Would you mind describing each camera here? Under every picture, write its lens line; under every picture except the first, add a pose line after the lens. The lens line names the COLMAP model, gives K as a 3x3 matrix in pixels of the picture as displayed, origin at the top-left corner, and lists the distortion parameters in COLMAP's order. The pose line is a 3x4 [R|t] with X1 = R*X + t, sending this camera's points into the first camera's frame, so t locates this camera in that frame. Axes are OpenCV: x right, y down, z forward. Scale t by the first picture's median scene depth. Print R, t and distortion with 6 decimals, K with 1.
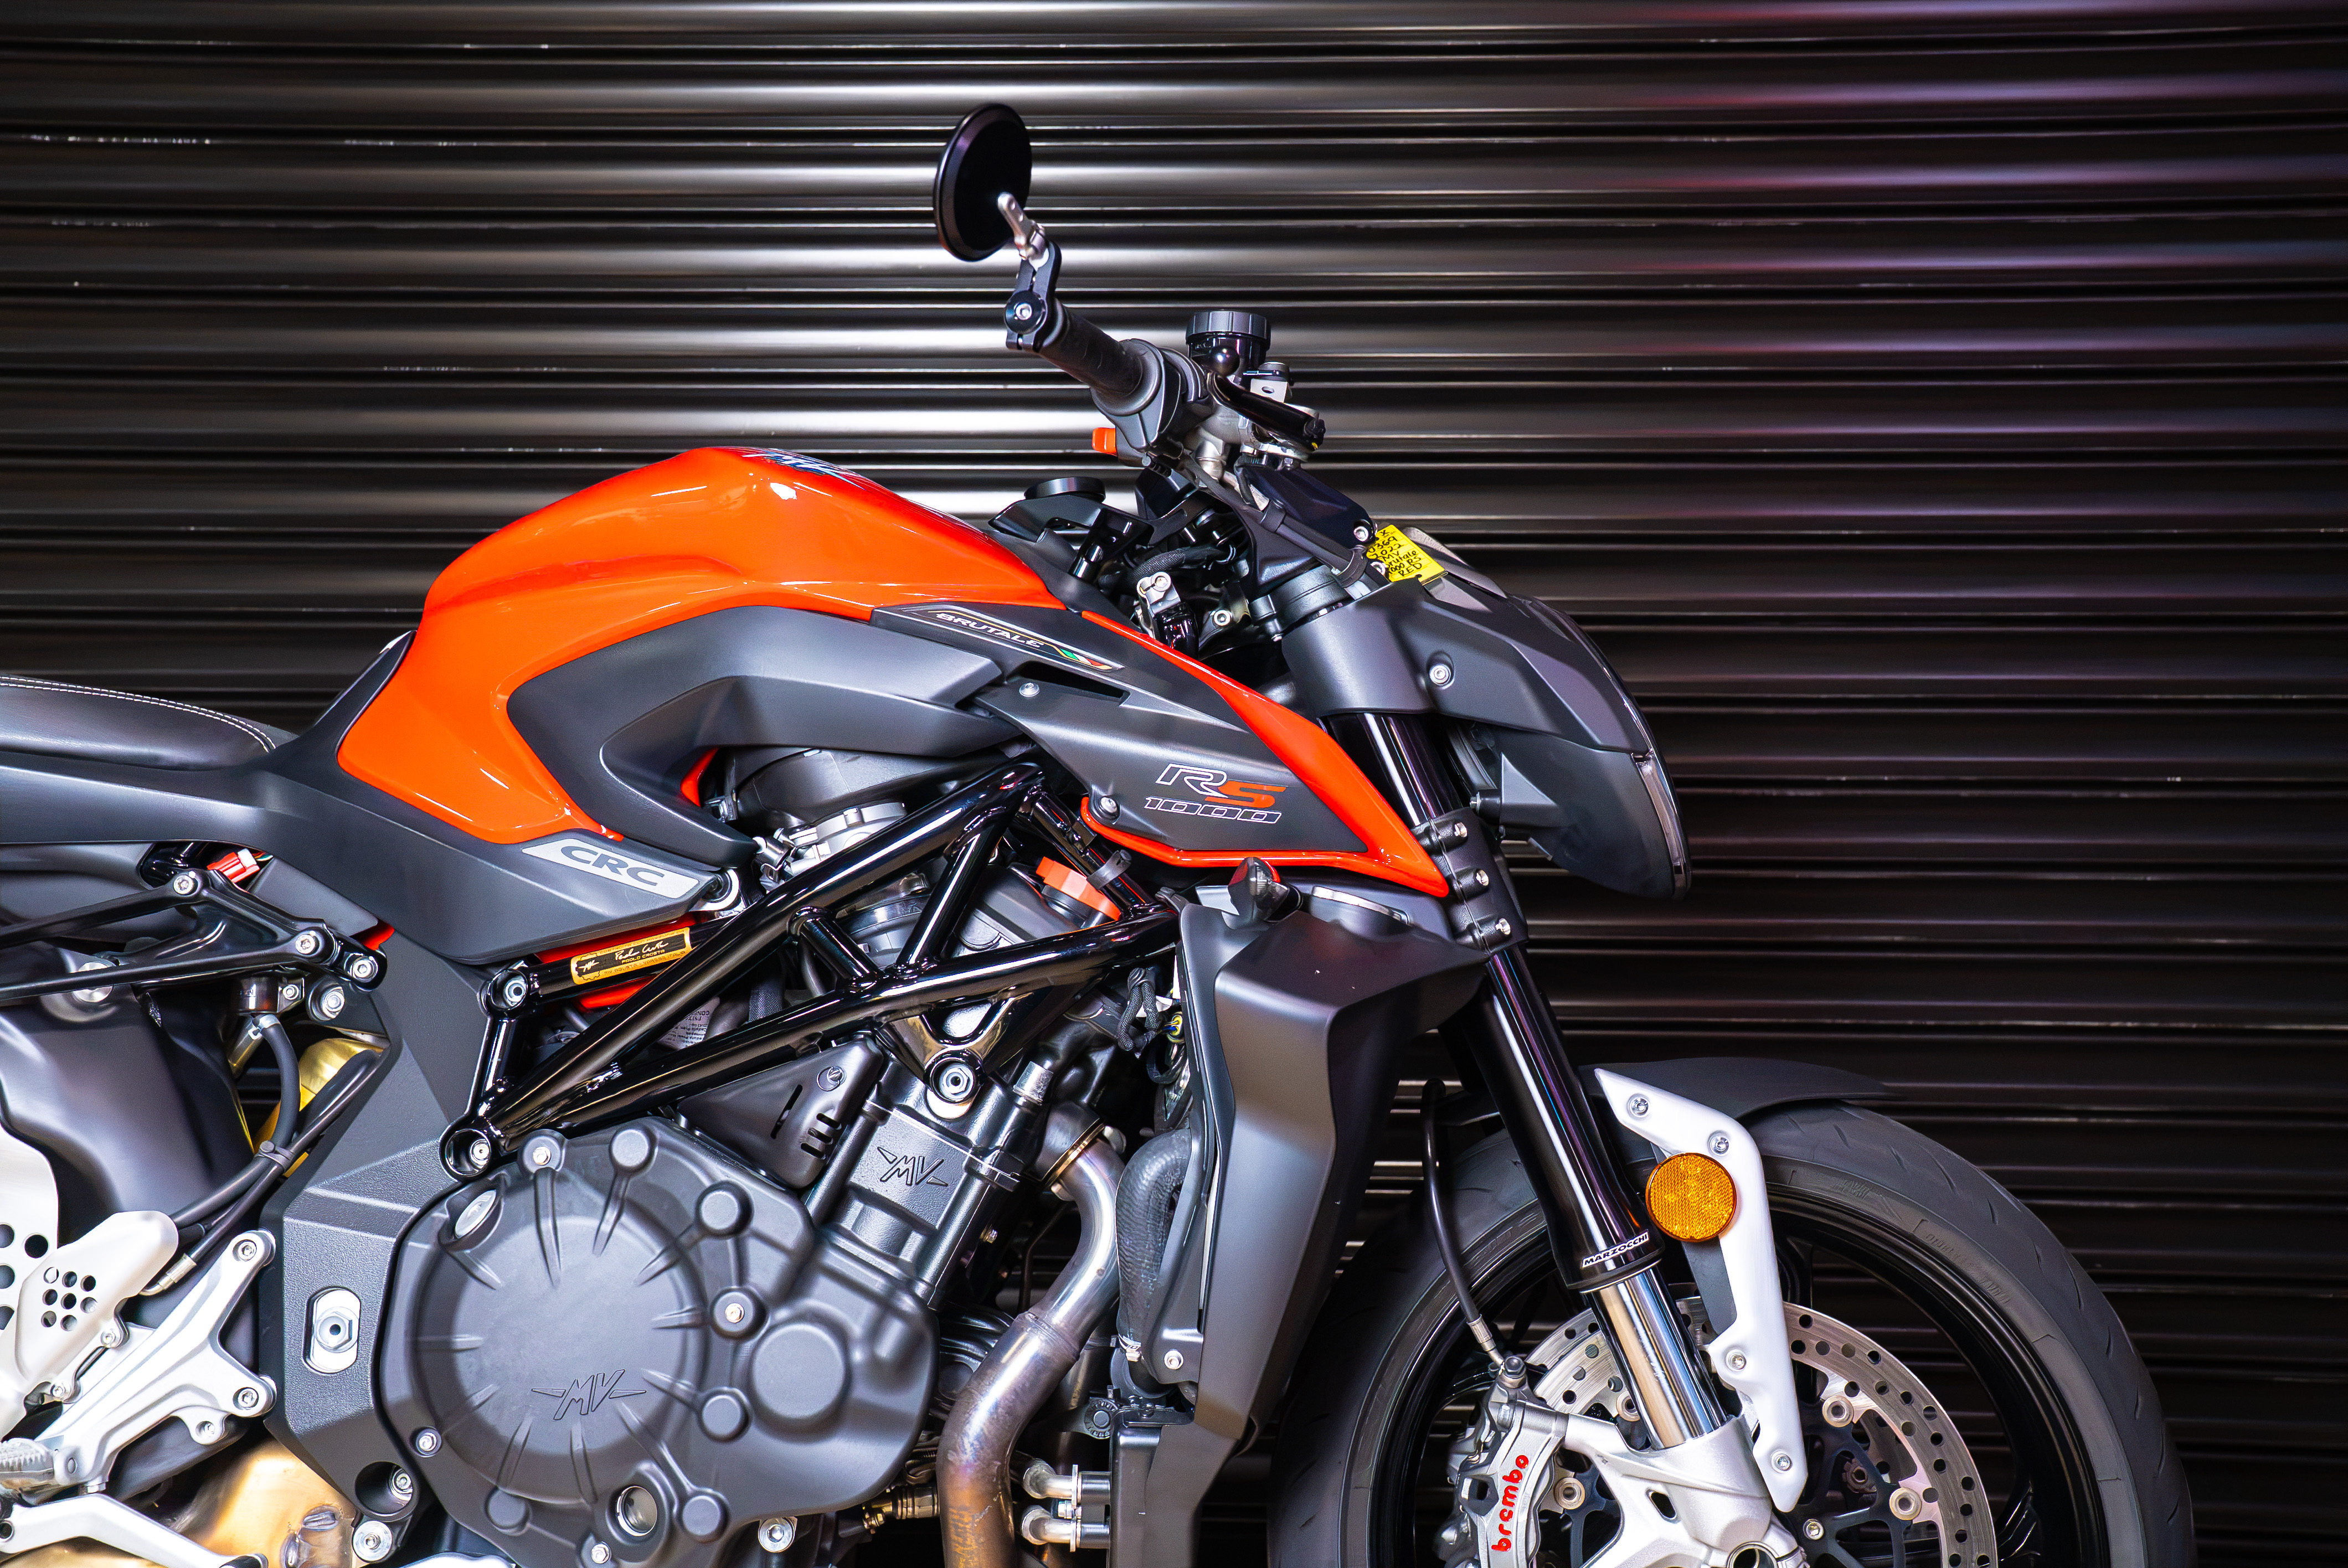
lens RADIAL K [[2487.3, 0, 1186.3], [0, 2487.3, 762.1], [0, 0, 1]] dist [0.044044, 0.000000]
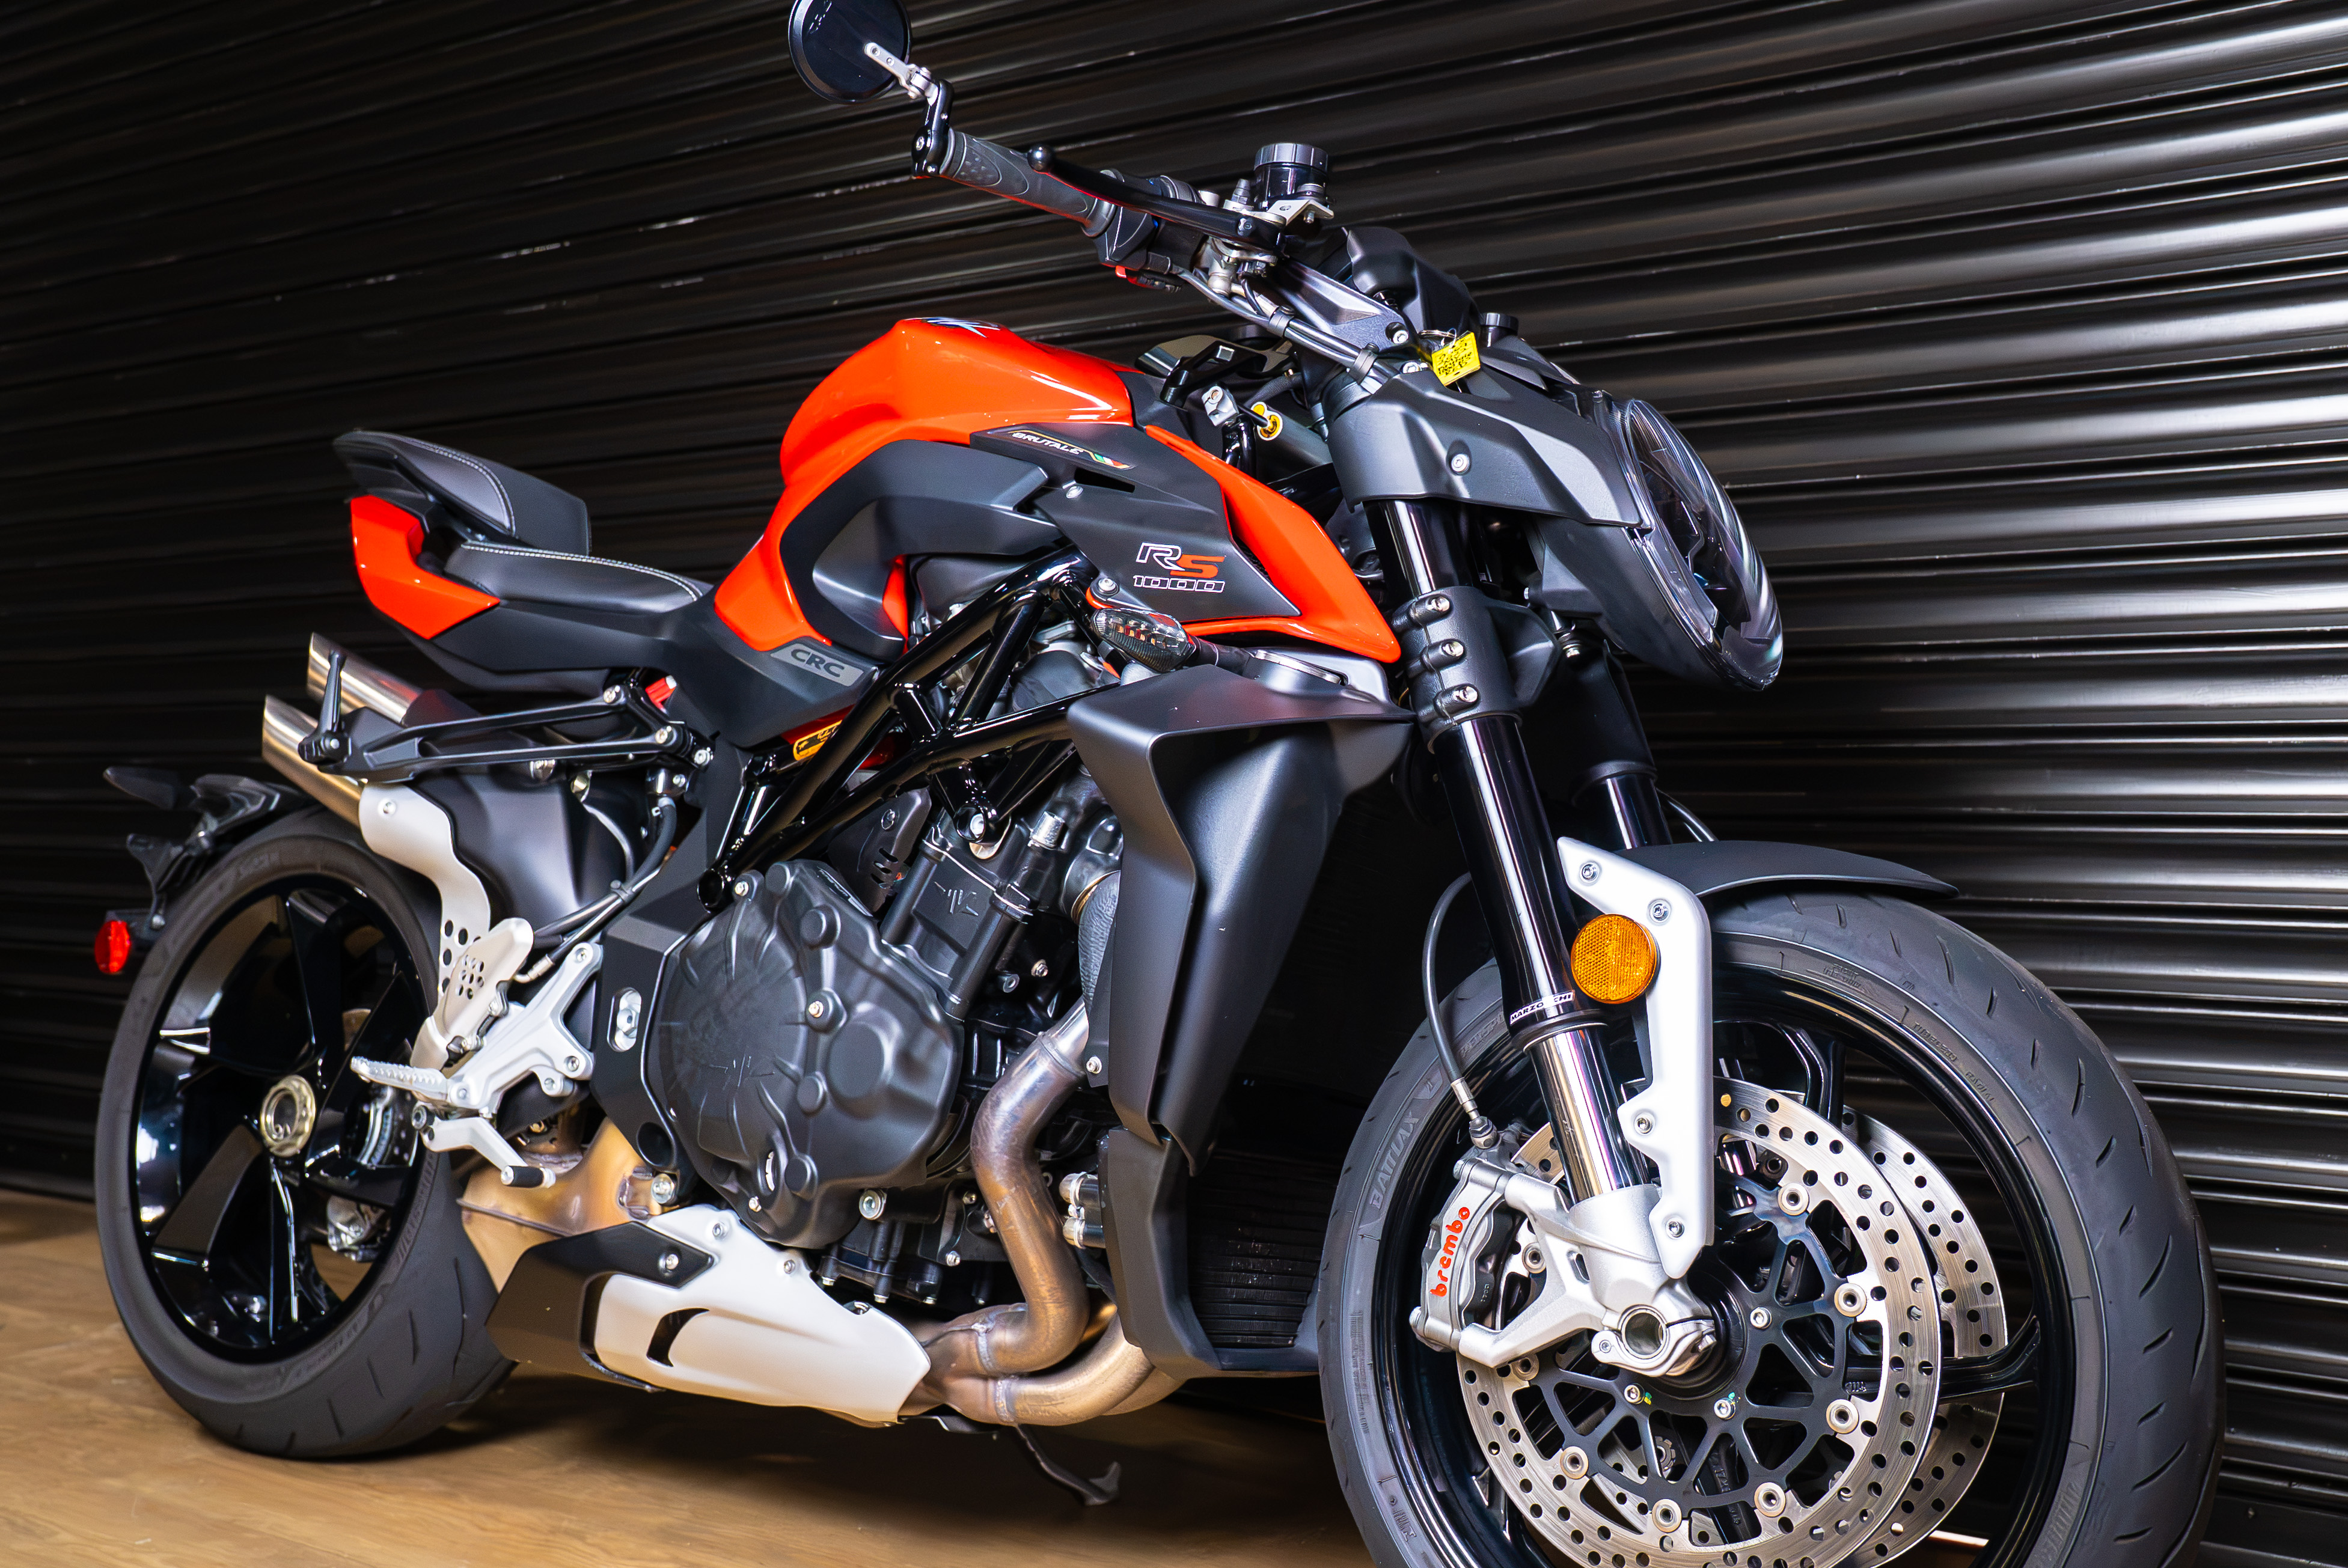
lens RADIAL K [[2483.8, 0, 1170.1], [0, 2483.8, 801.0], [0, 0, 1]] dist [-0.027036, 0.000000]
pose [[0.828887, -0.000532, -0.559416, 0.606925], [-0.016966, 0.999516, -0.026088, 0.140676], [0.559158, 0.031115, 0.828477, 0.084949]]
